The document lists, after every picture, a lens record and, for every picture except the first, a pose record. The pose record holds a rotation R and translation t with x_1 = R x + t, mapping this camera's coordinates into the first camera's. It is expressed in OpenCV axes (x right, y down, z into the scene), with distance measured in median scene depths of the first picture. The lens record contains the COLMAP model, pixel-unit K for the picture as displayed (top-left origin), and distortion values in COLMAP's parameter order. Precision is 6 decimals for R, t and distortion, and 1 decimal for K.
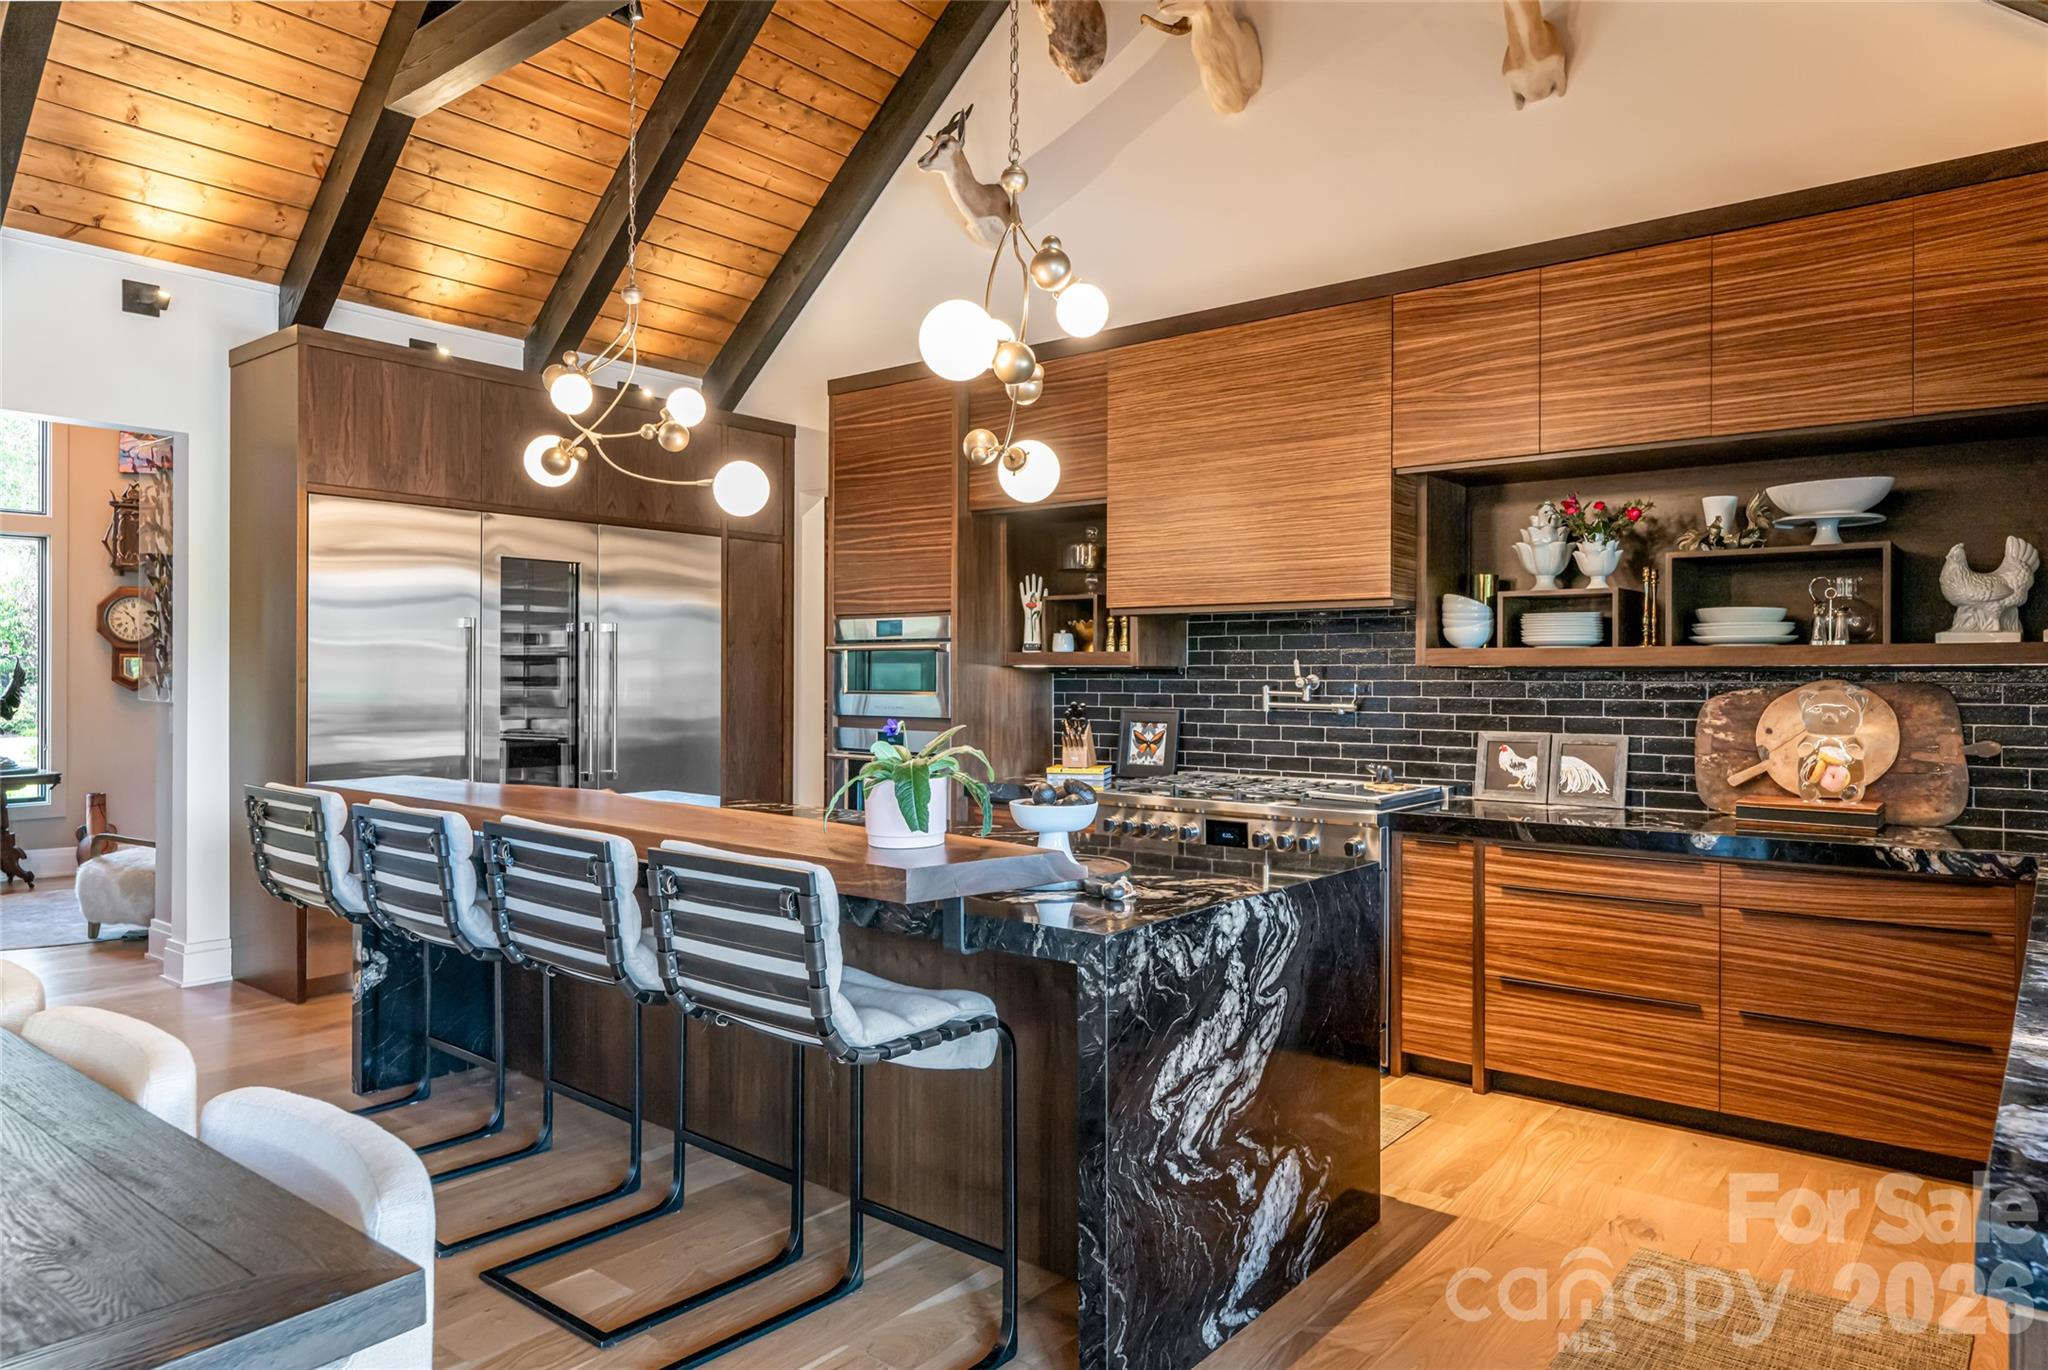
lens RADIAL K [[1281.8, 0, 1016.8], [0, 1281.8, 680.2], [0, 0, 1]] dist [-0.001793, -0.001170]
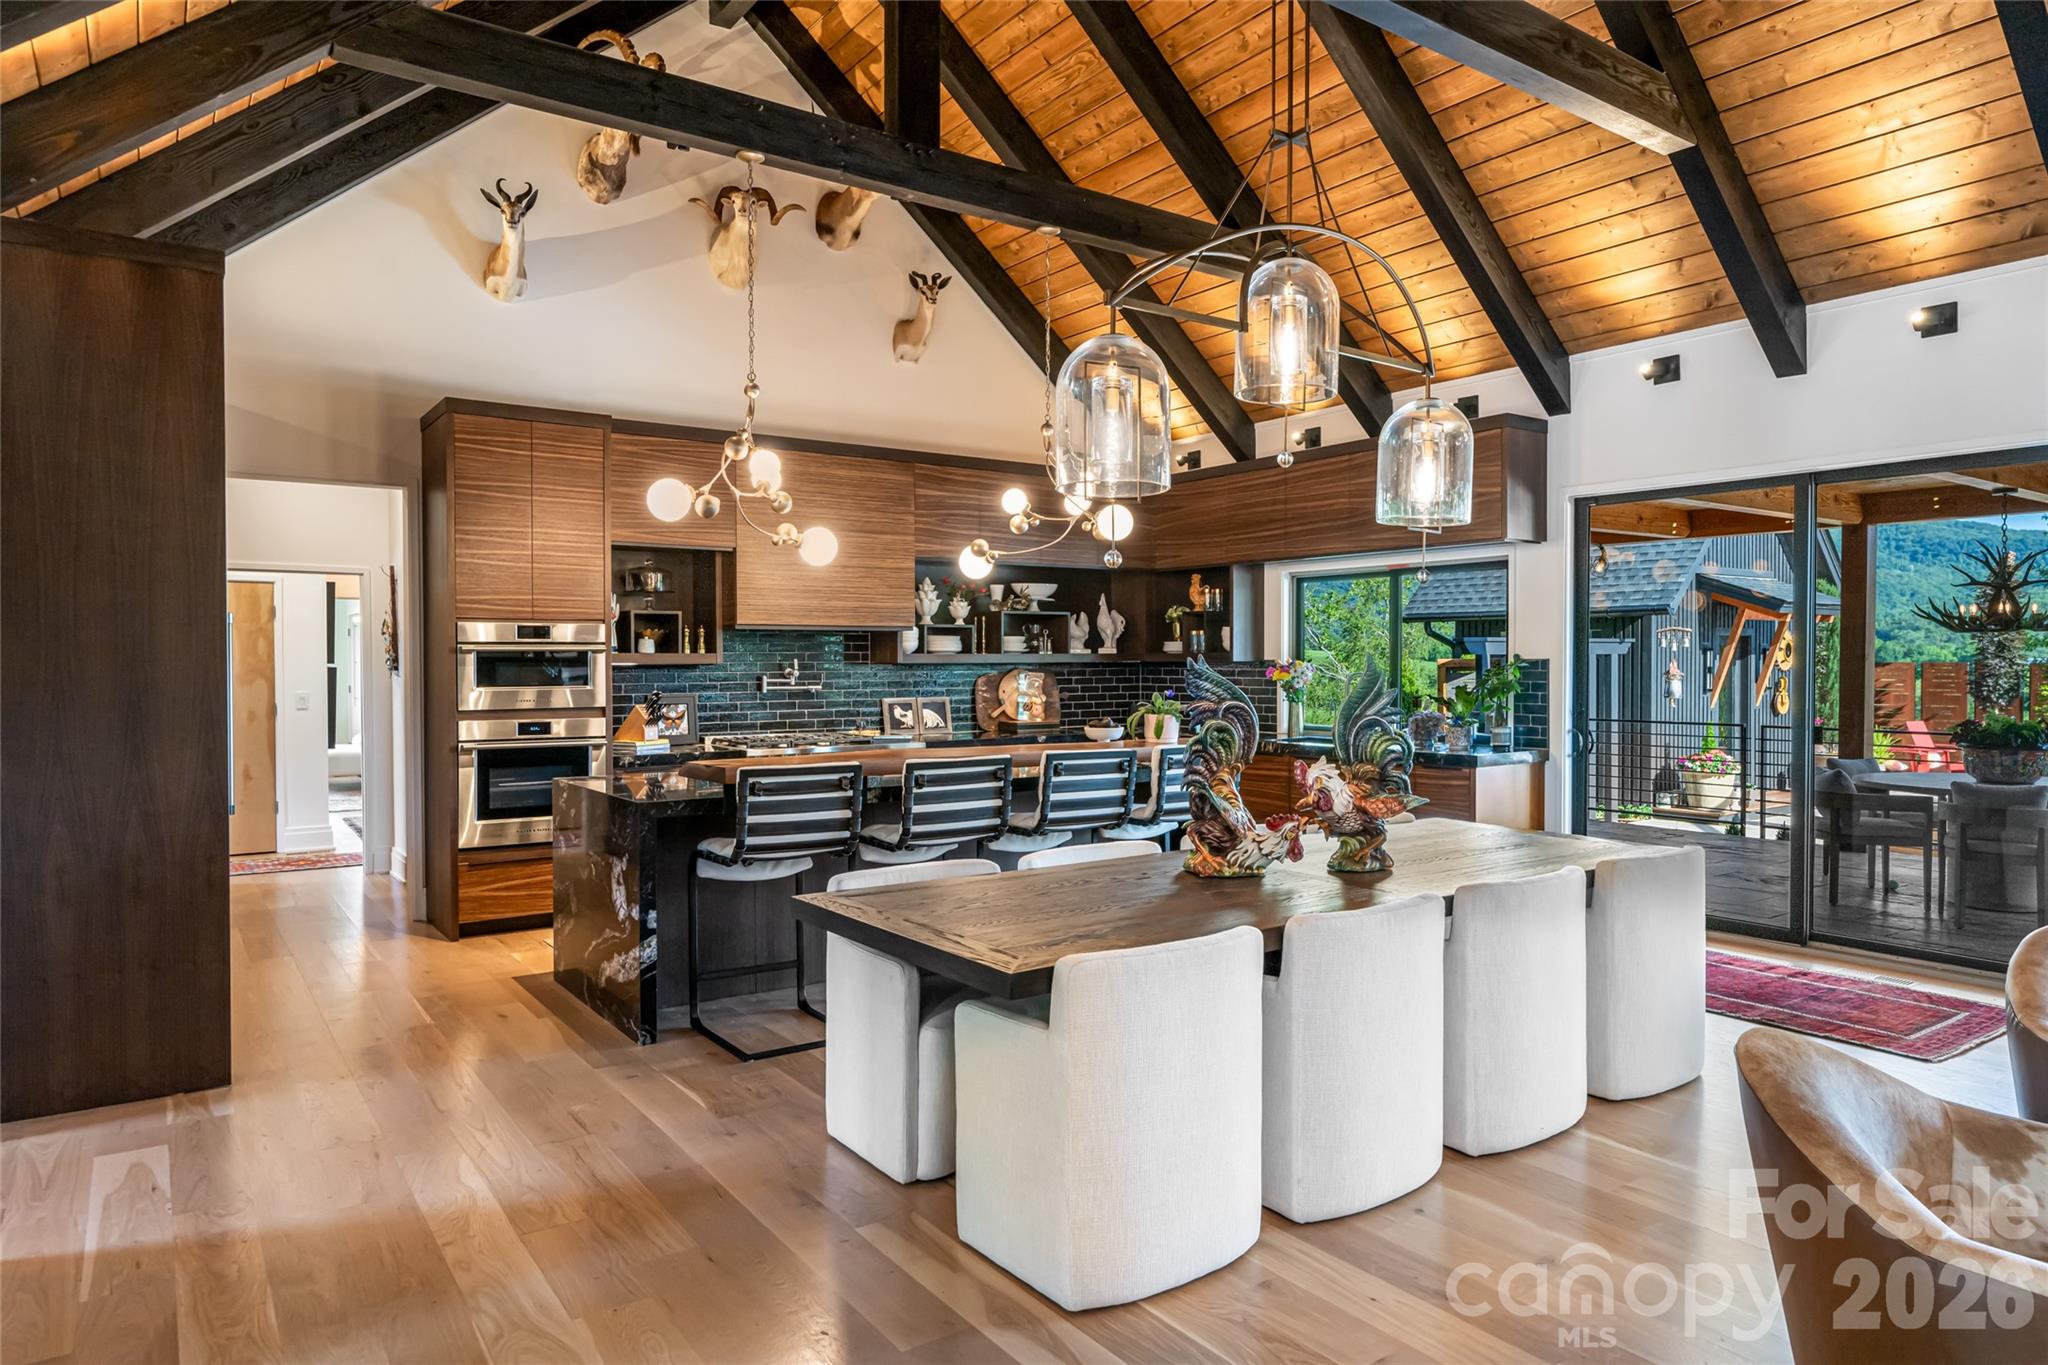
lens RADIAL K [[1277.8, 0, 1021.8], [0, 1277.8, 679.0], [0, 0, 1]] dist [0.010615, 0.000365]
pose [[0.262464, -0.021626, 0.964699, -1.116727], [0.005219, 0.999766, 0.020993, -0.020751], [-0.964928, -0.000475, 0.262515, 0.281154]]
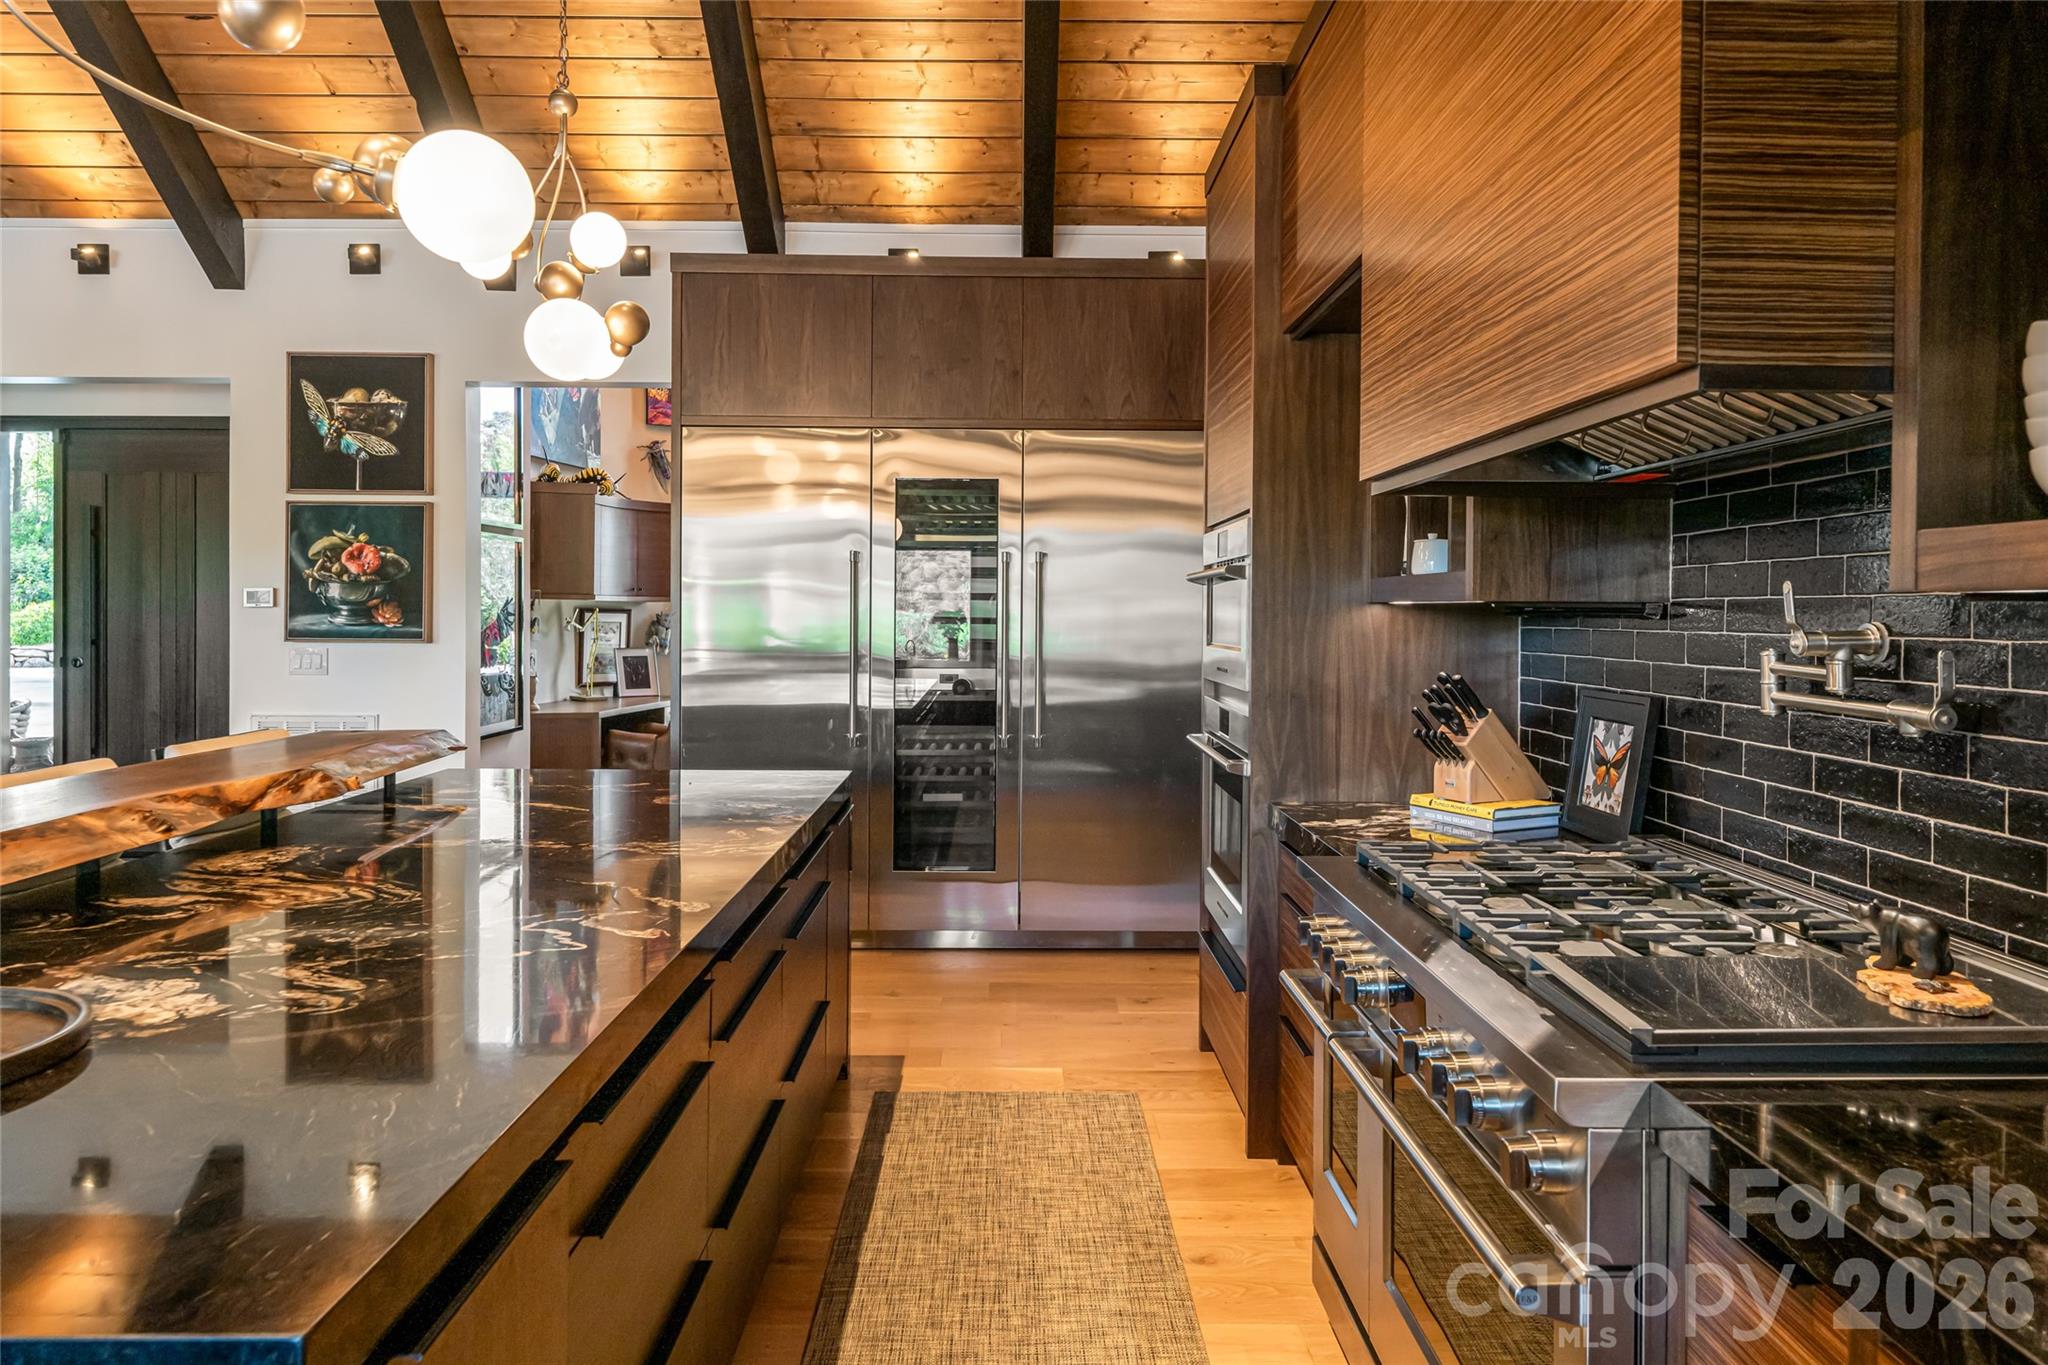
lens RADIAL K [[1277.8, 0, 1033.0], [0, 1277.8, 611.7], [0, 0, 1]] dist [0.010615, 0.000365]
pose [[0.643917, -0.003212, -0.765089, 0.322170], [0.000200, 0.999992, -0.004030, -0.004432], [0.765095, 0.002442, 0.643912, 0.543989]]
